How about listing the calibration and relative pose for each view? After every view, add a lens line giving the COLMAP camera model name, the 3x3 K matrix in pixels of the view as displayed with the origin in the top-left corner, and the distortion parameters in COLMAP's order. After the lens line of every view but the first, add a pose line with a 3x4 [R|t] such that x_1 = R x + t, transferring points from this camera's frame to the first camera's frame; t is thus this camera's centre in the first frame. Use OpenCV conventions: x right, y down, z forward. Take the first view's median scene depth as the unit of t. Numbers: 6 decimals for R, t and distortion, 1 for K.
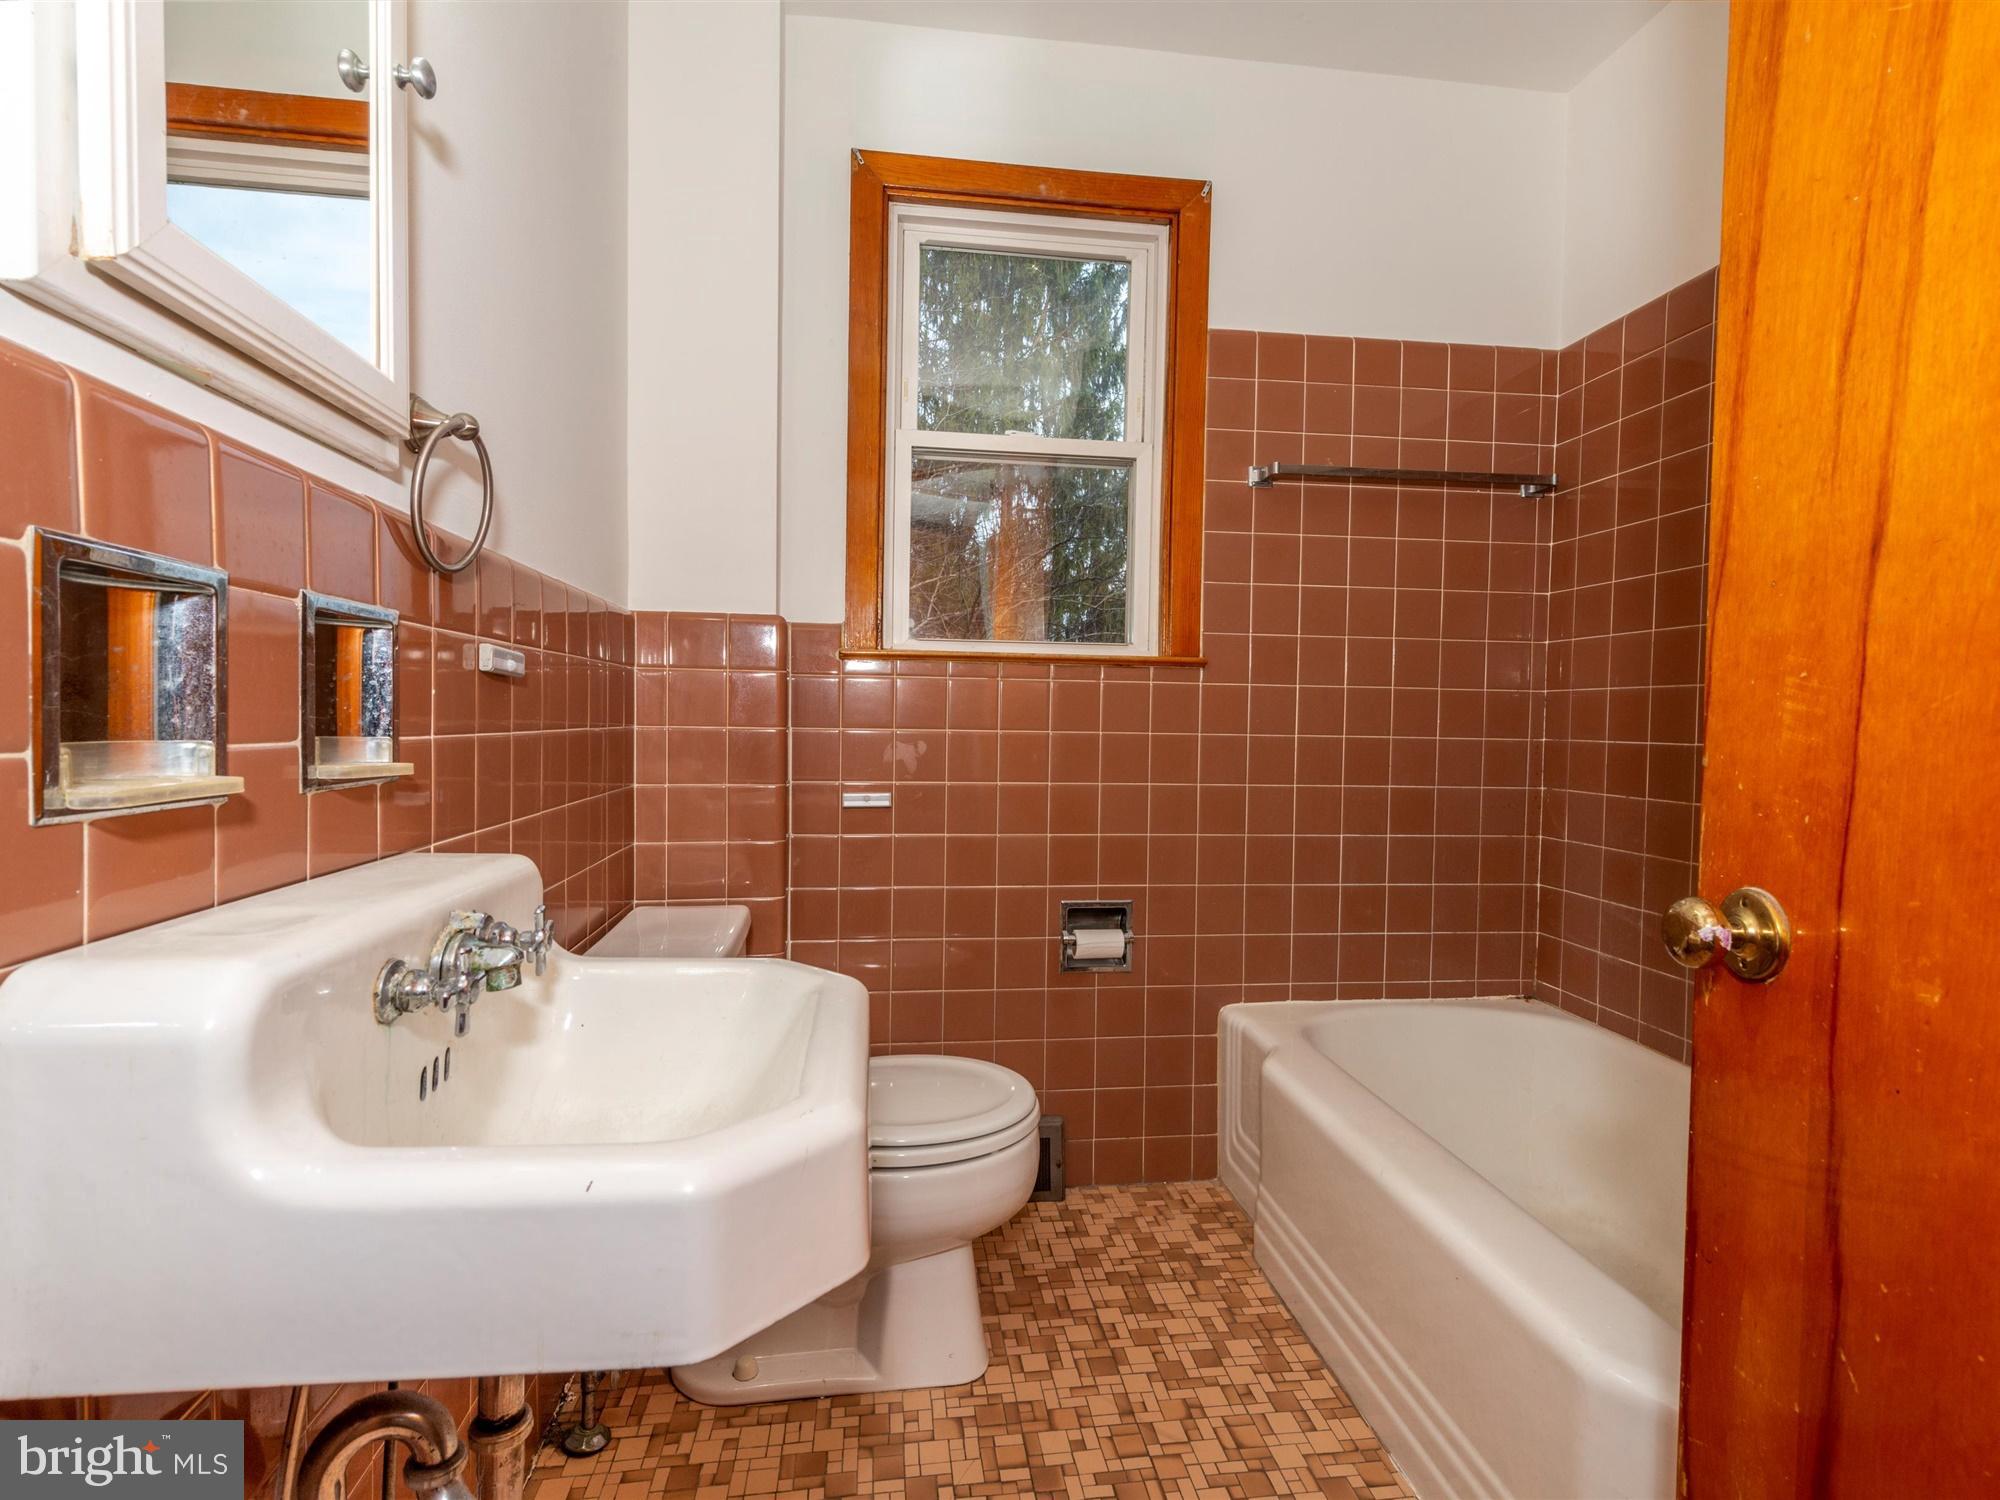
lens RADIAL K [[991.3, 0, 1000.5], [0, 991.3, 761.0], [0, 0, 1]] dist [0.019099, -0.011049]
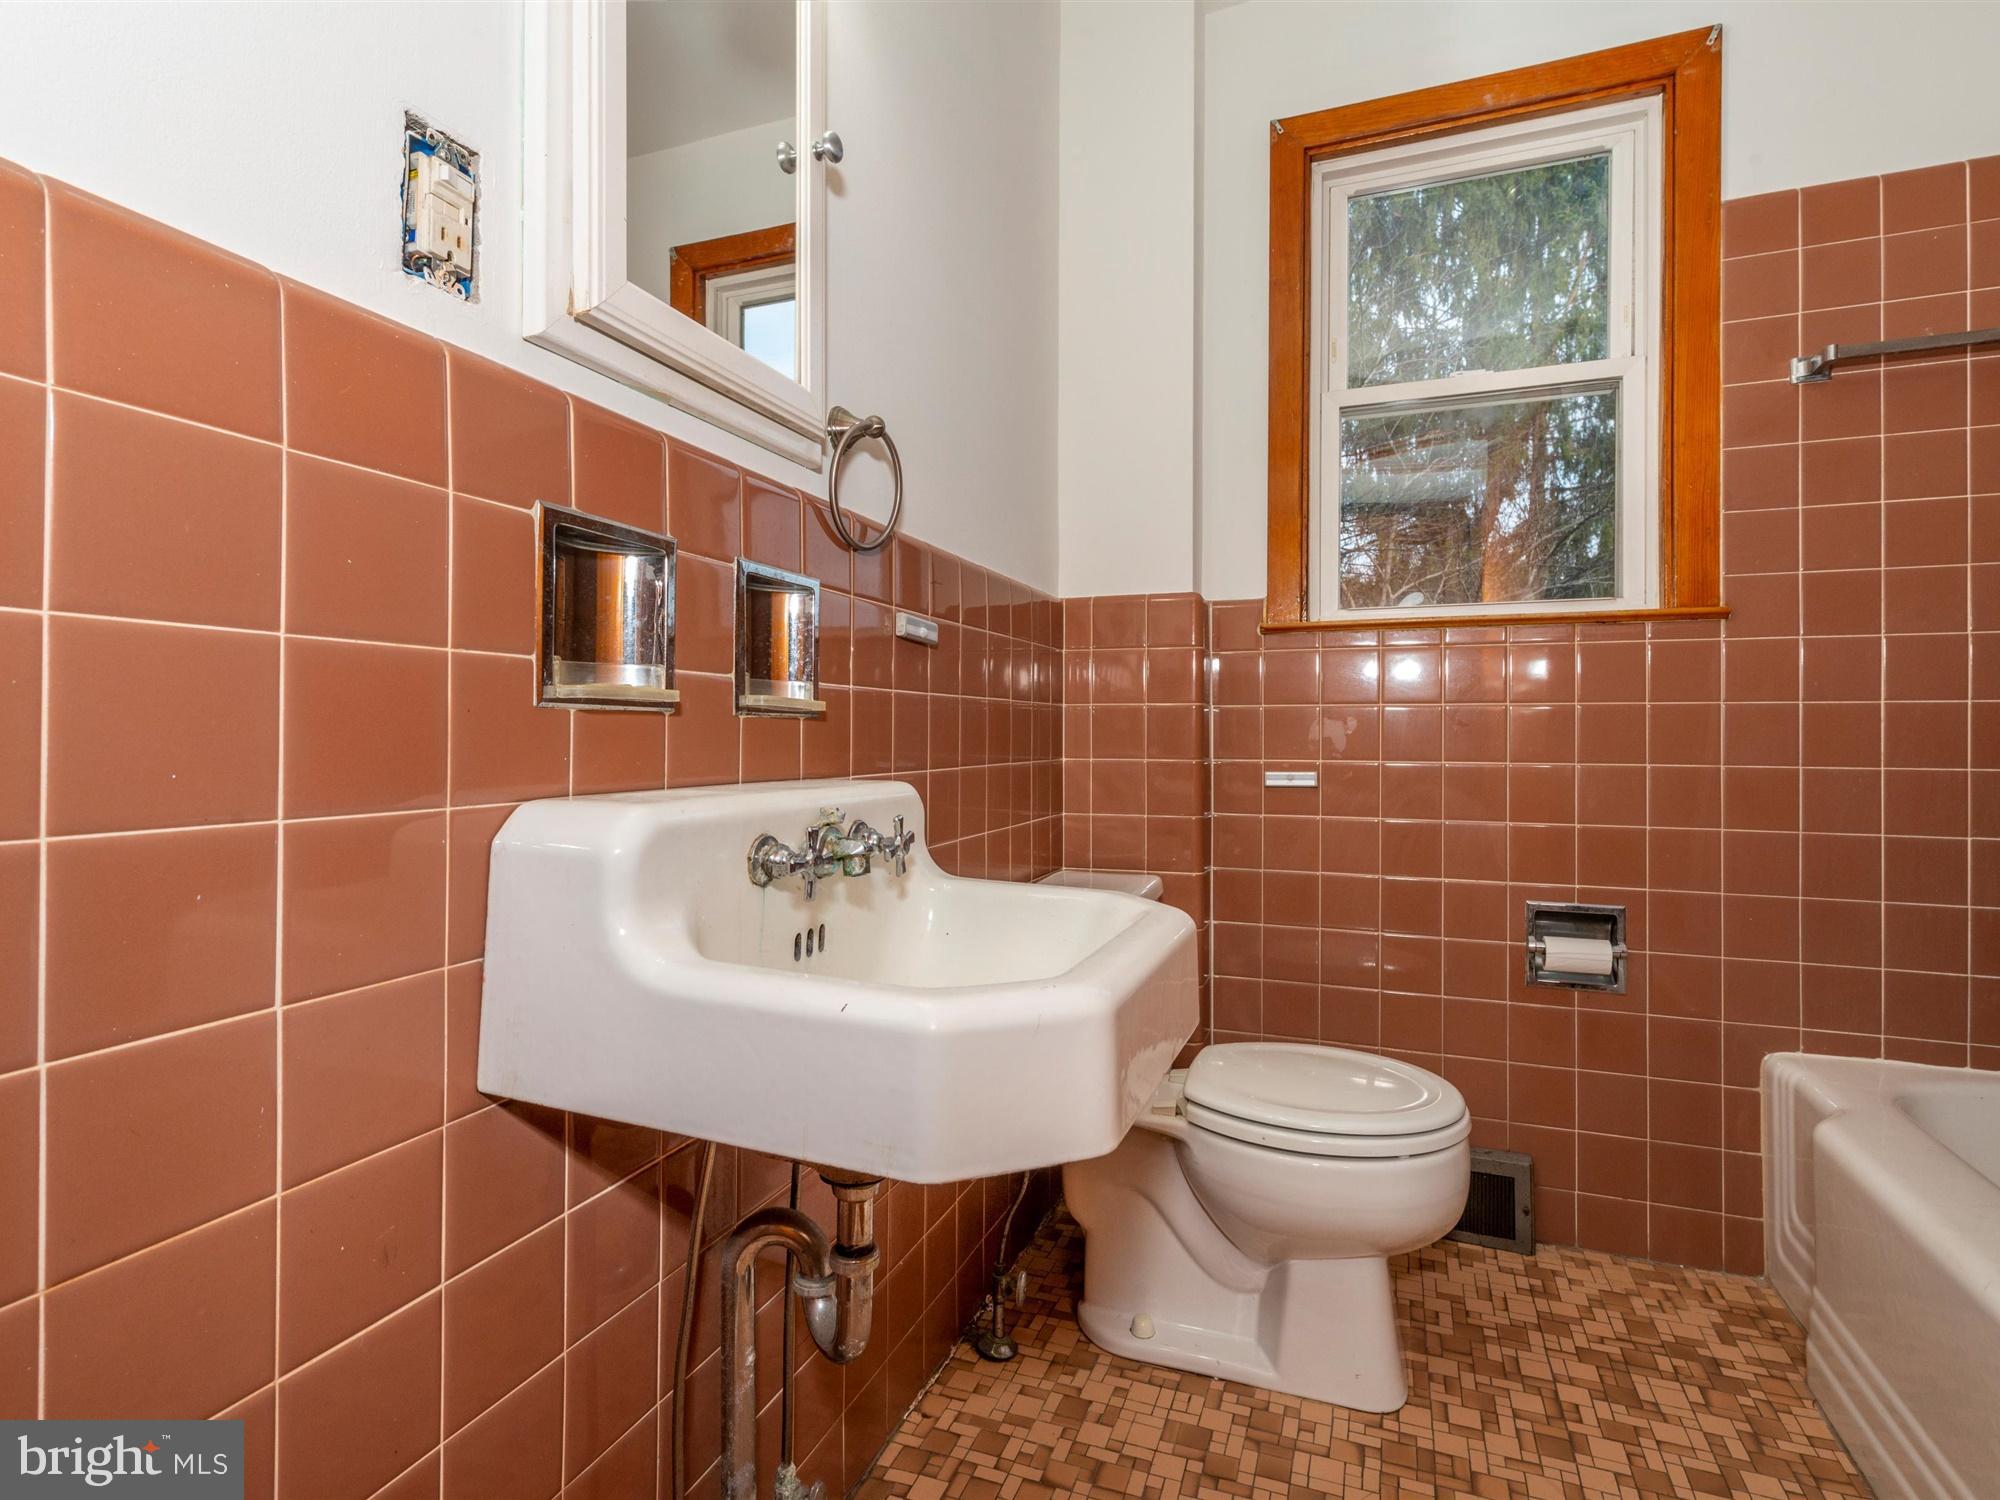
lens RADIAL K [[999.7, 0, 1000.0], [0, 999.7, 750.0], [0, 0, 1]] dist [0.002636, -0.000957]
pose [[0.872985, -0.008509, -0.487673, 0.096968], [-0.010187, 0.999312, -0.035671, 0.051490], [0.487641, 0.036108, 0.872297, 0.019876]]
